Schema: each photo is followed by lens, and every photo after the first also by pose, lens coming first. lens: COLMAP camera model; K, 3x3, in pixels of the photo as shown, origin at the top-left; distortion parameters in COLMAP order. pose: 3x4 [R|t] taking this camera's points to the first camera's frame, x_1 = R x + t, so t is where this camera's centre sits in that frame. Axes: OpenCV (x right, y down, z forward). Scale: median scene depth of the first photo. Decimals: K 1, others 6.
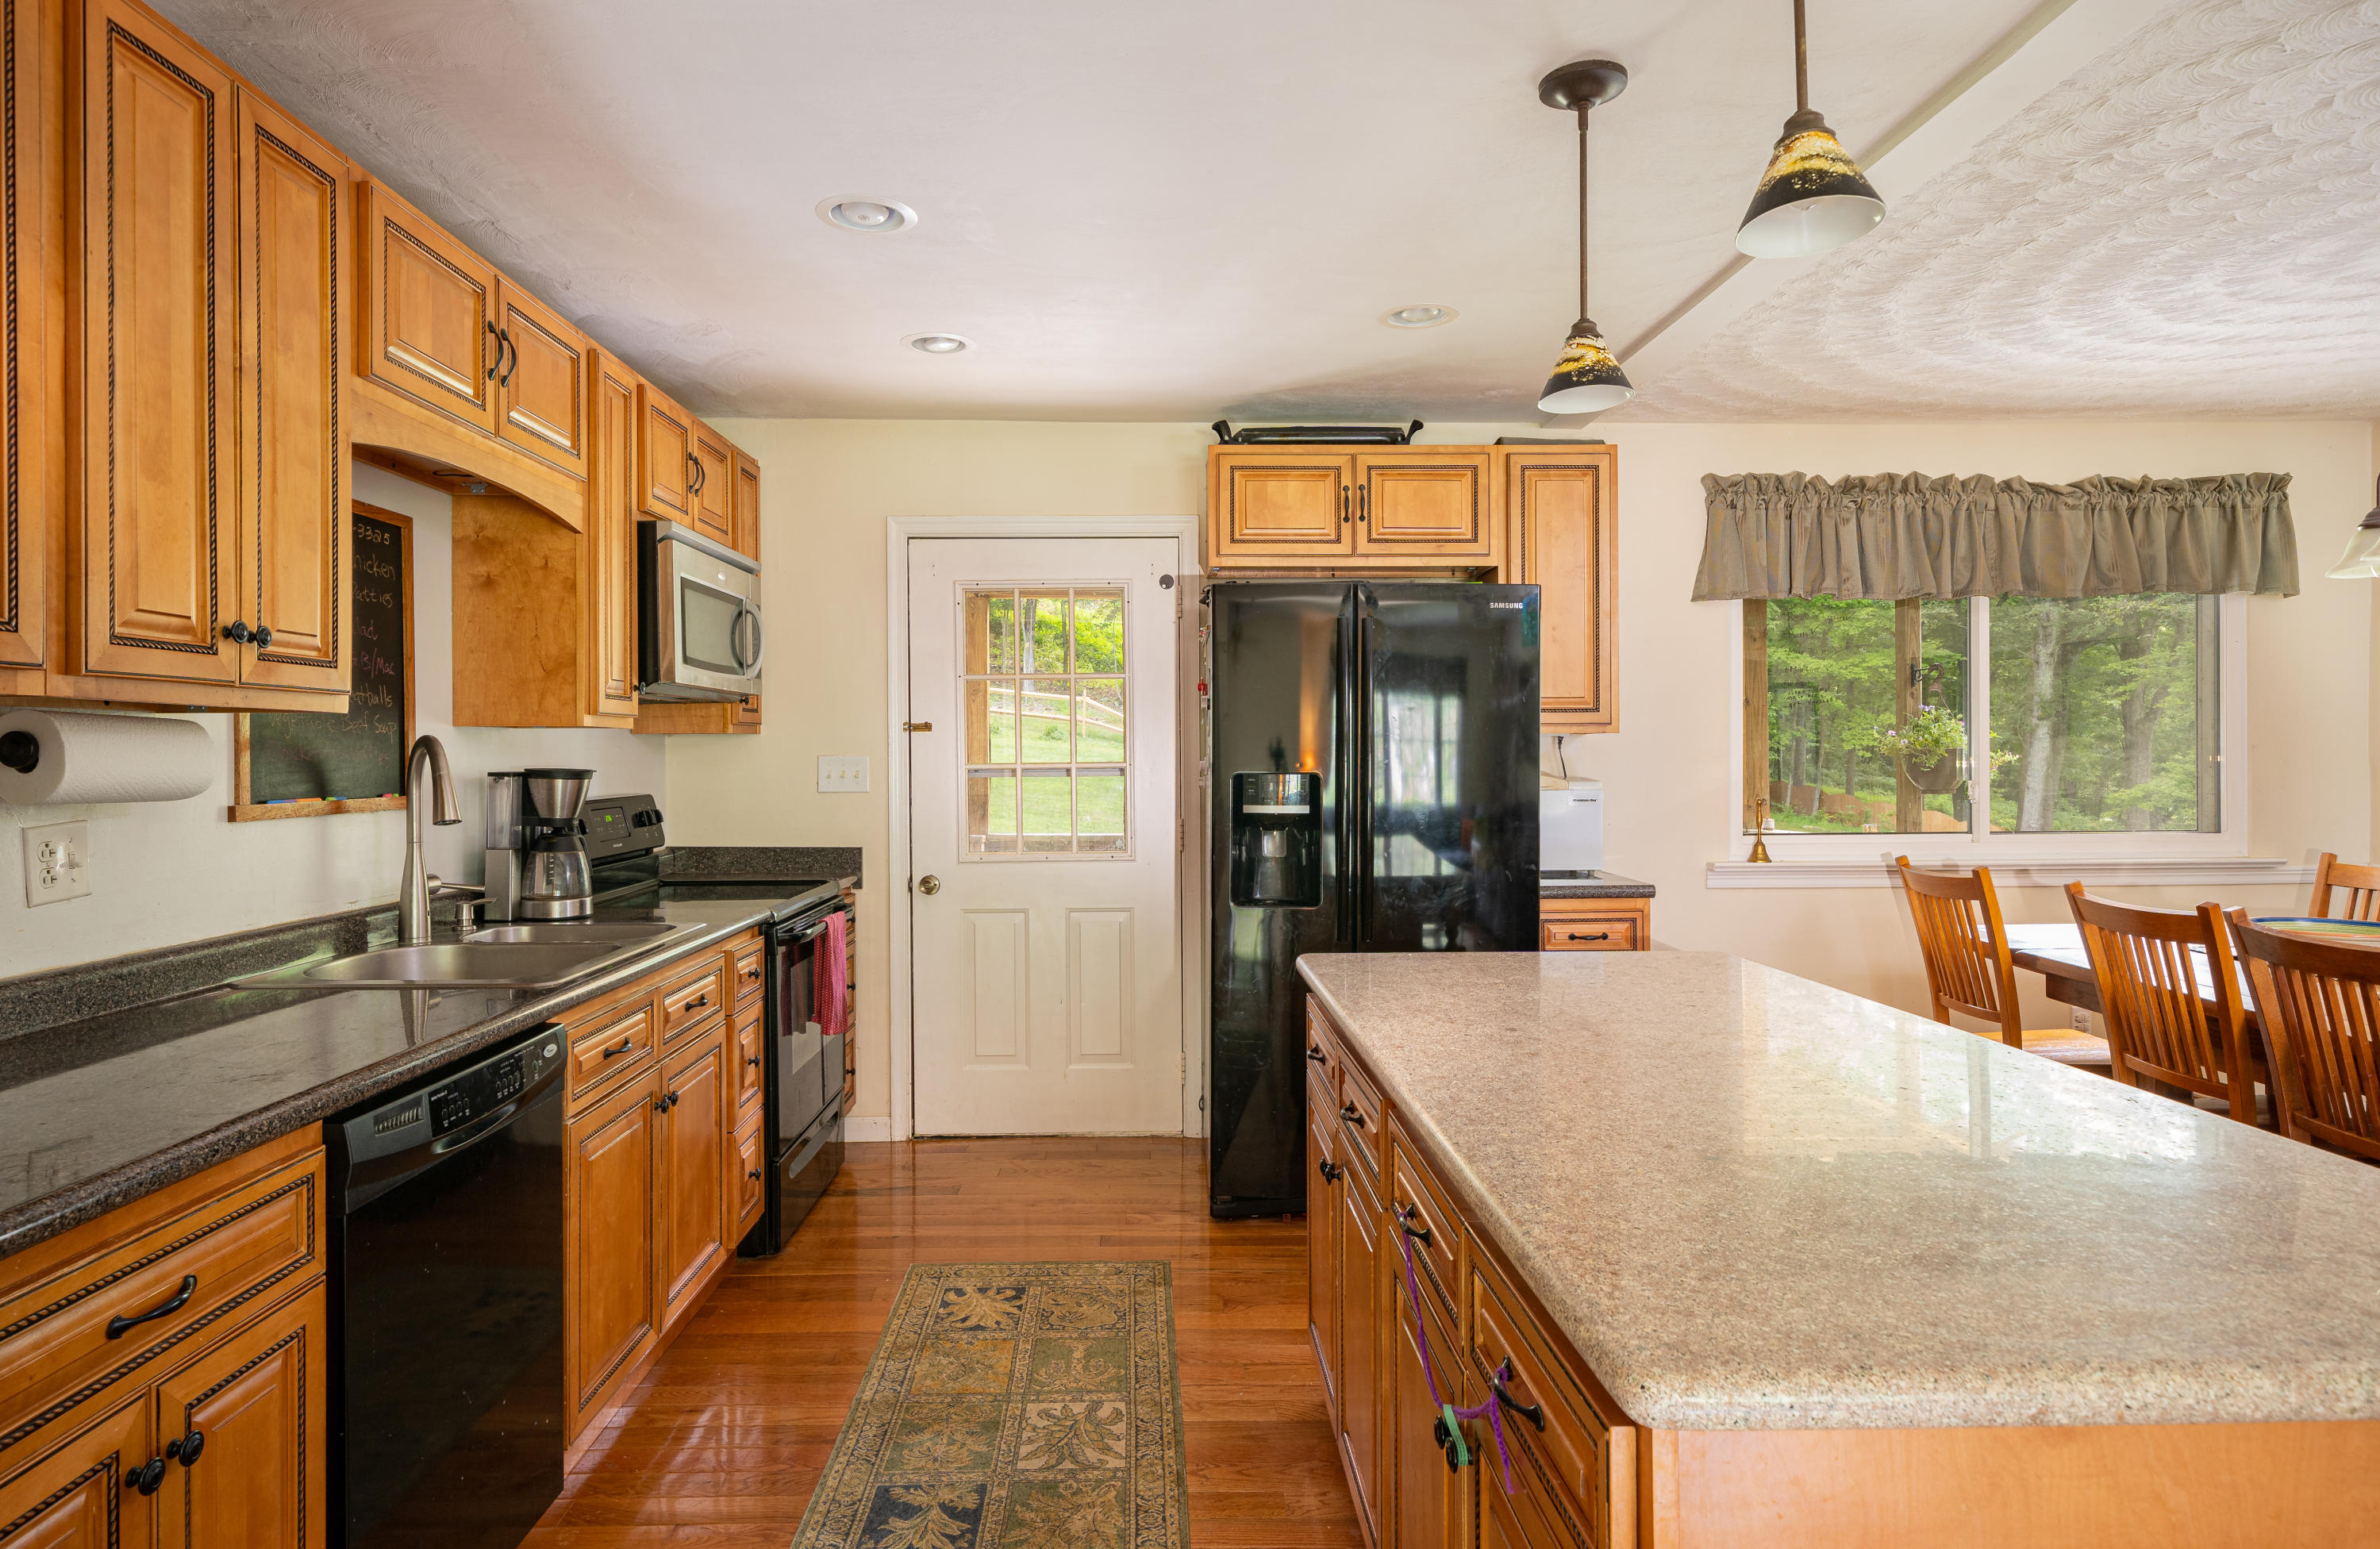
lens RADIAL K [[1331.0, 0, 1182.2], [0, 1331.0, 751.9], [0, 0, 1]] dist [0.001466, -0.000685]
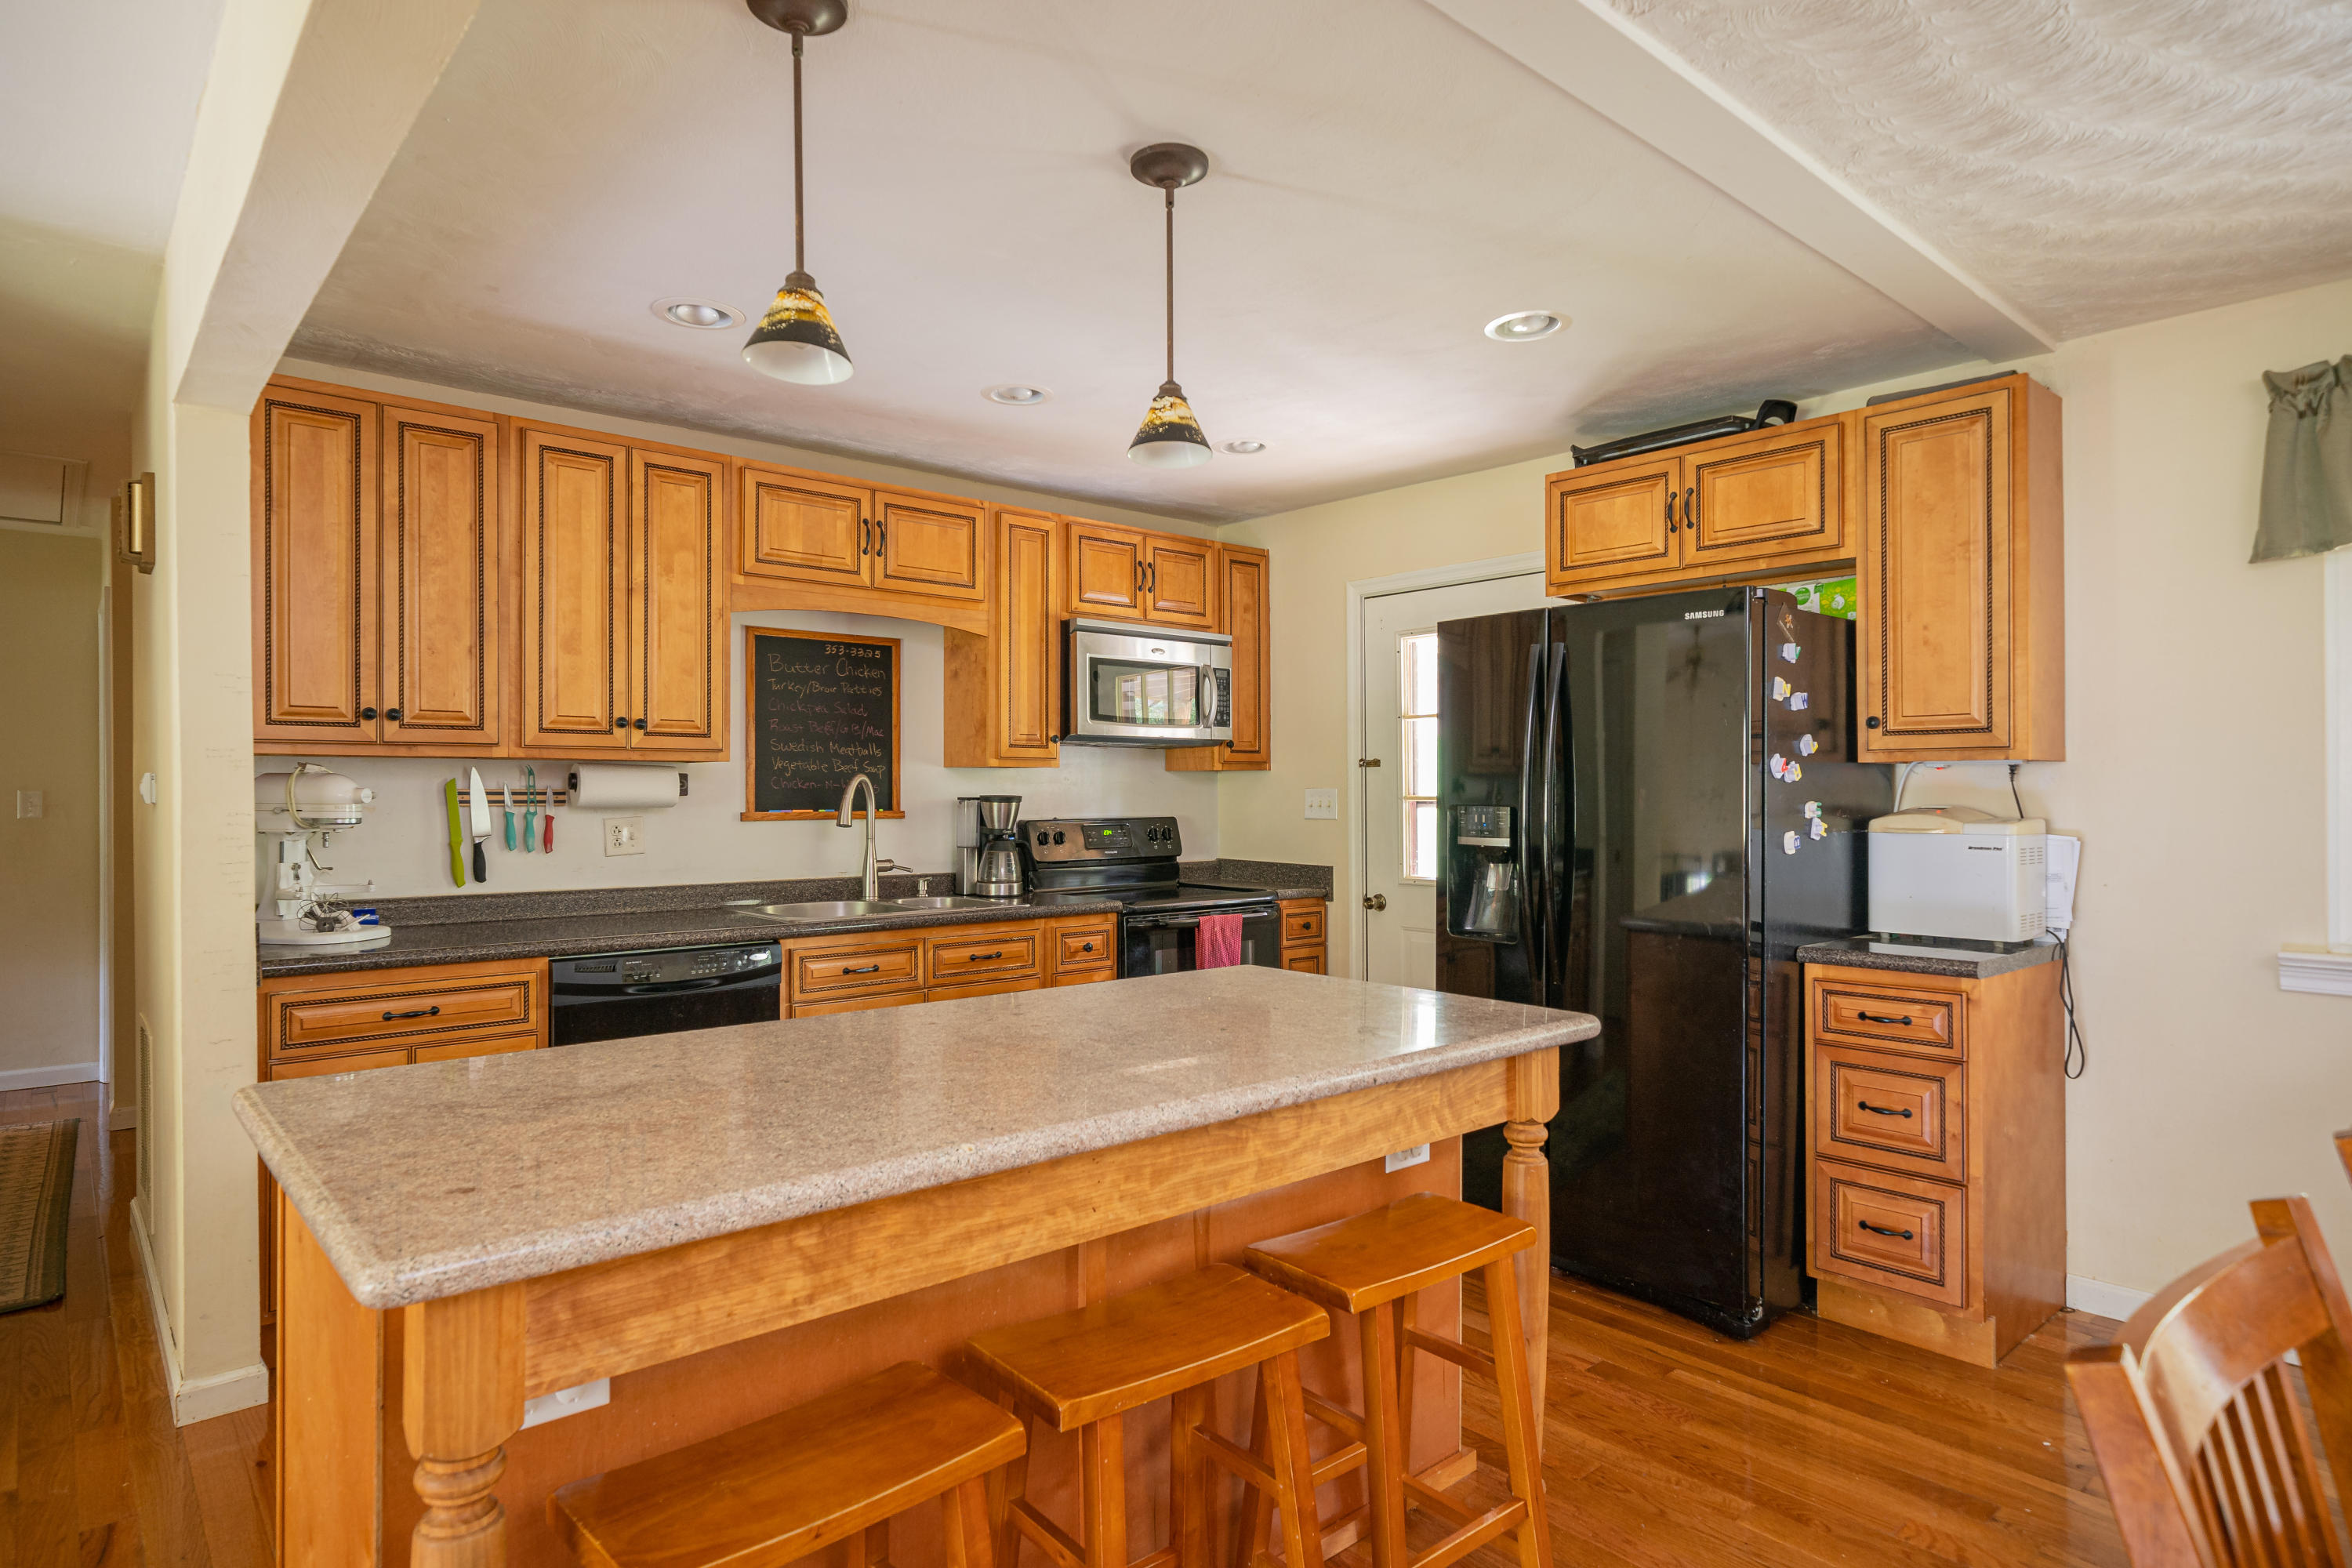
lens RADIAL K [[1290.6, 0, 1176.0], [0, 1290.6, 784.0], [0, 0, 1]] dist [-0.001075, -0.001605]
pose [[0.642873, -0.000465, -0.765972, 0.736269], [-0.002068, 0.999995, -0.002343, 0.002866], [0.765970, 0.003090, 0.642869, 0.220067]]
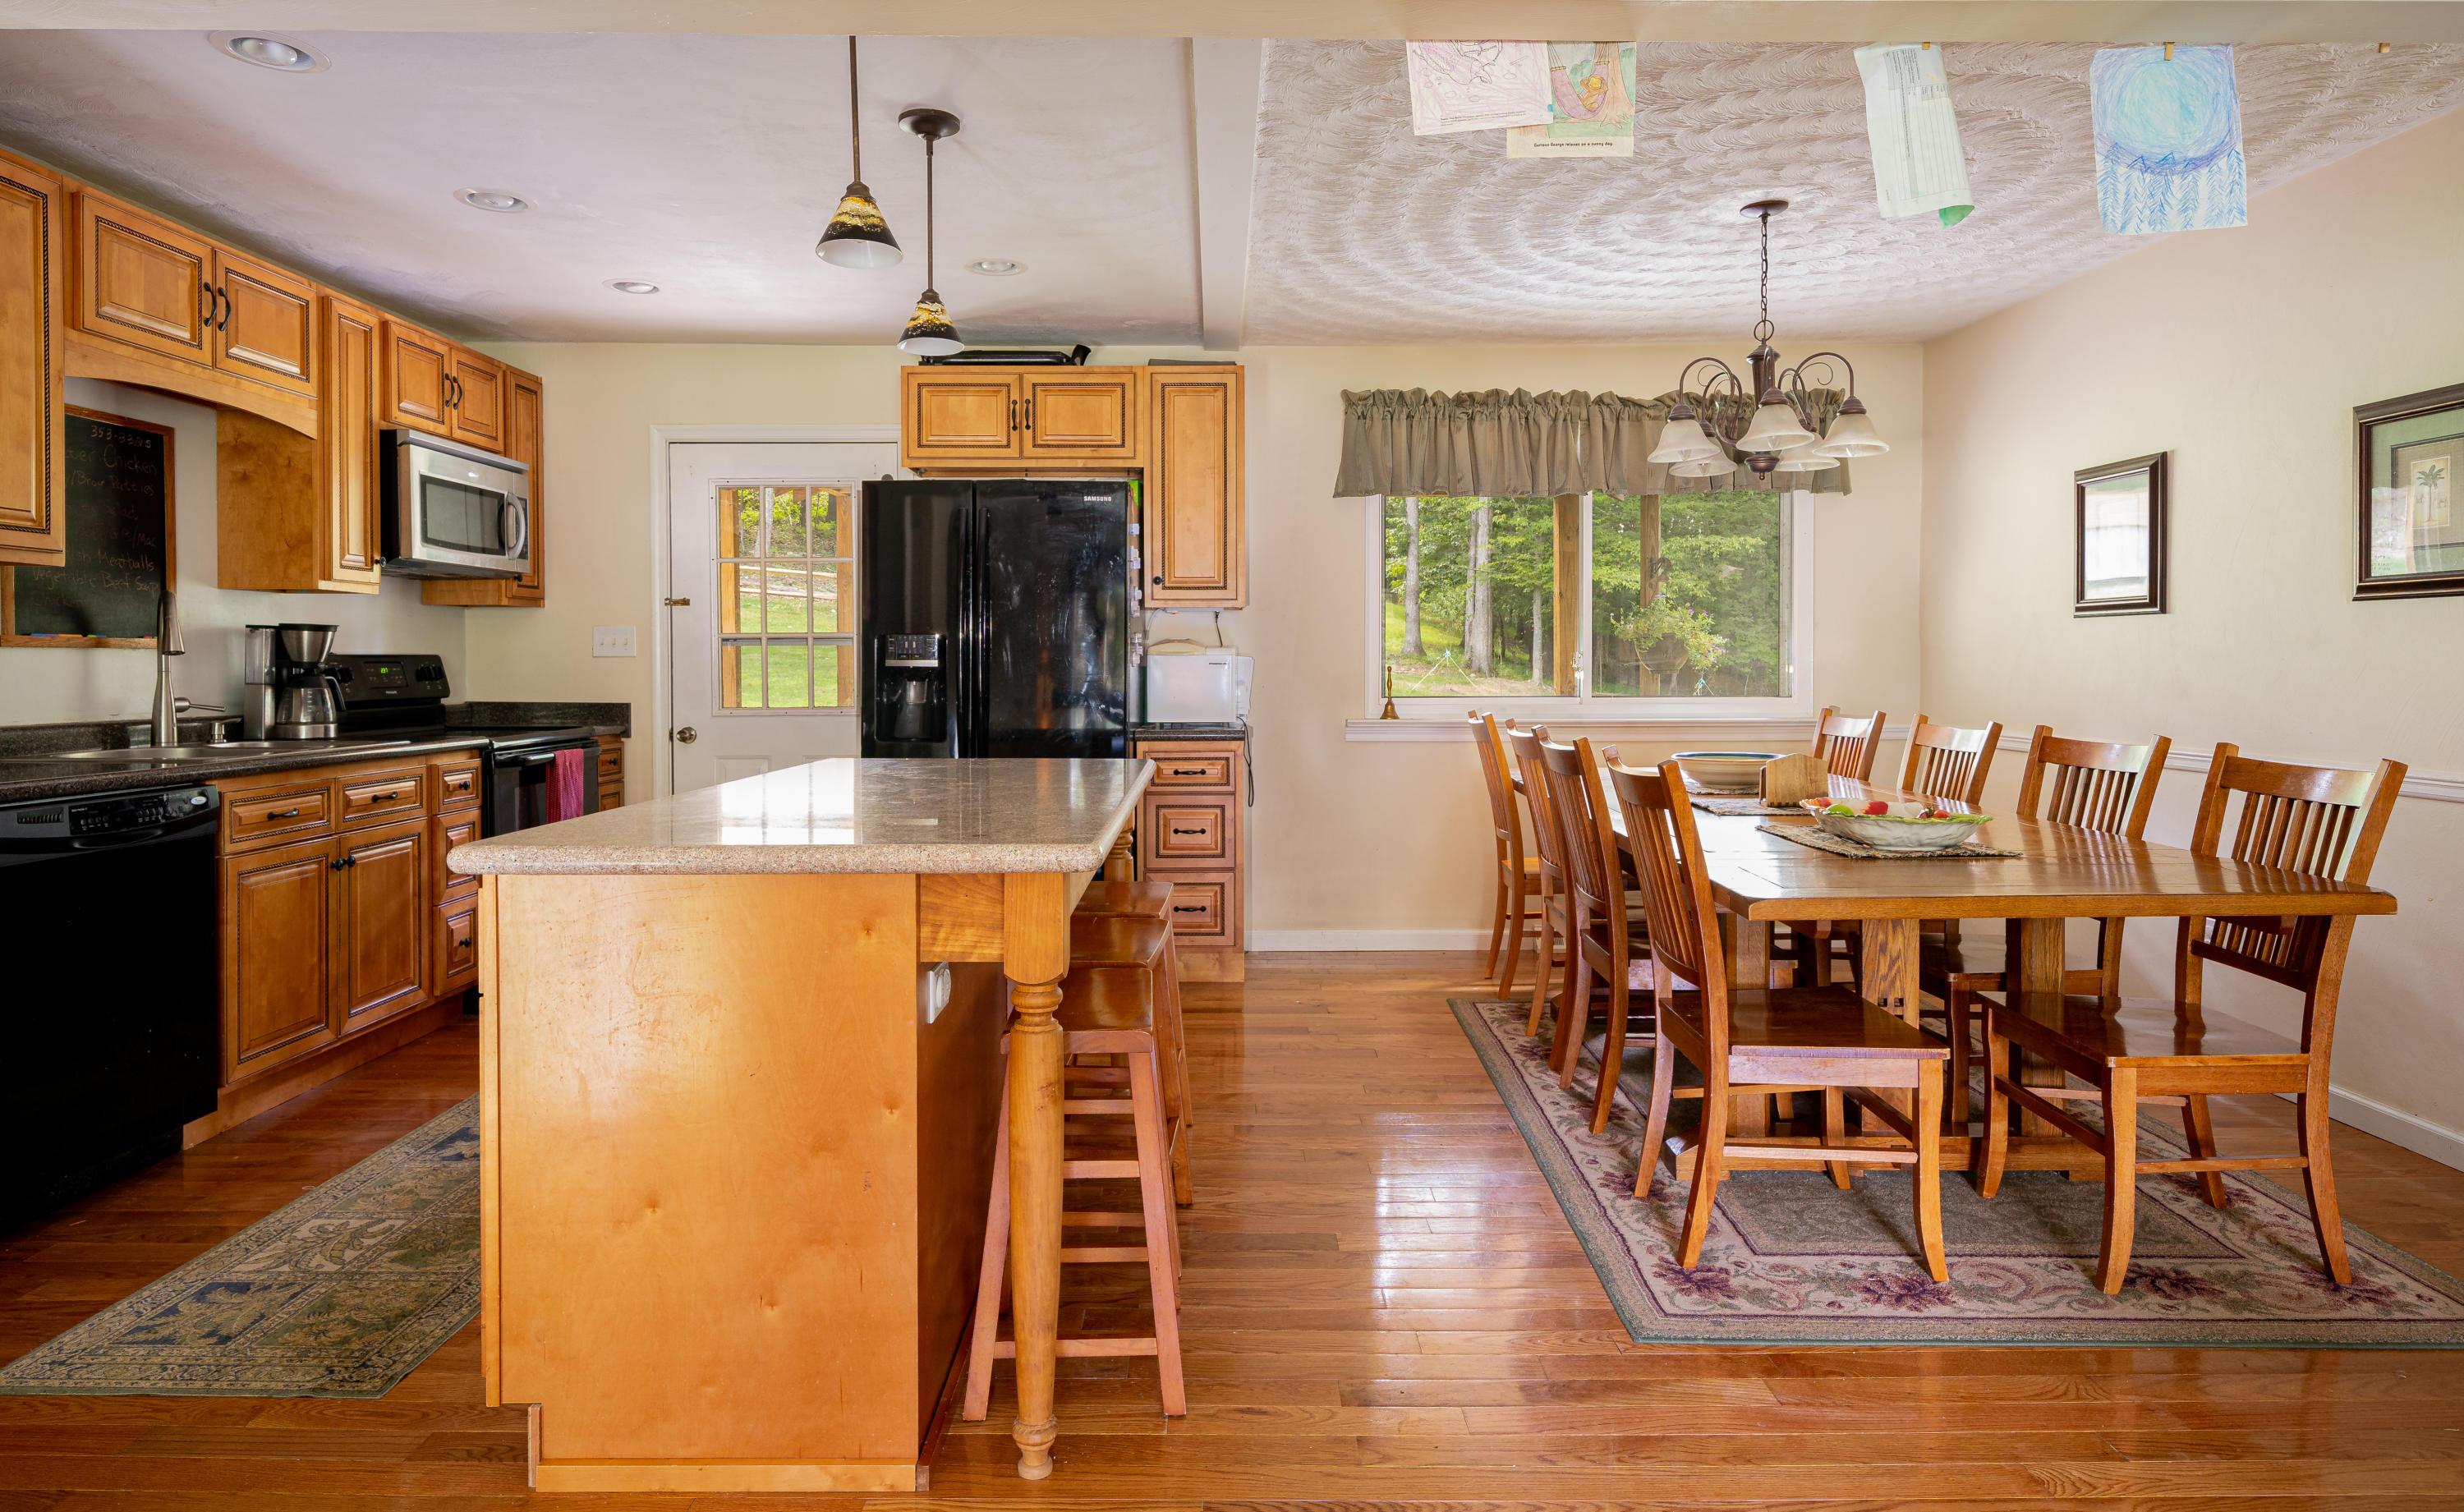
lens RADIAL K [[1374.5, 0, 1228.6], [0, 1374.5, 672.3], [0, 0, 1]] dist [0.002393, -0.001383]
pose [[0.999874, 0.003879, -0.015392, 0.426596], [-0.003771, 0.999968, 0.007052, 0.045735], [0.015419, -0.006993, 0.999857, -0.301954]]
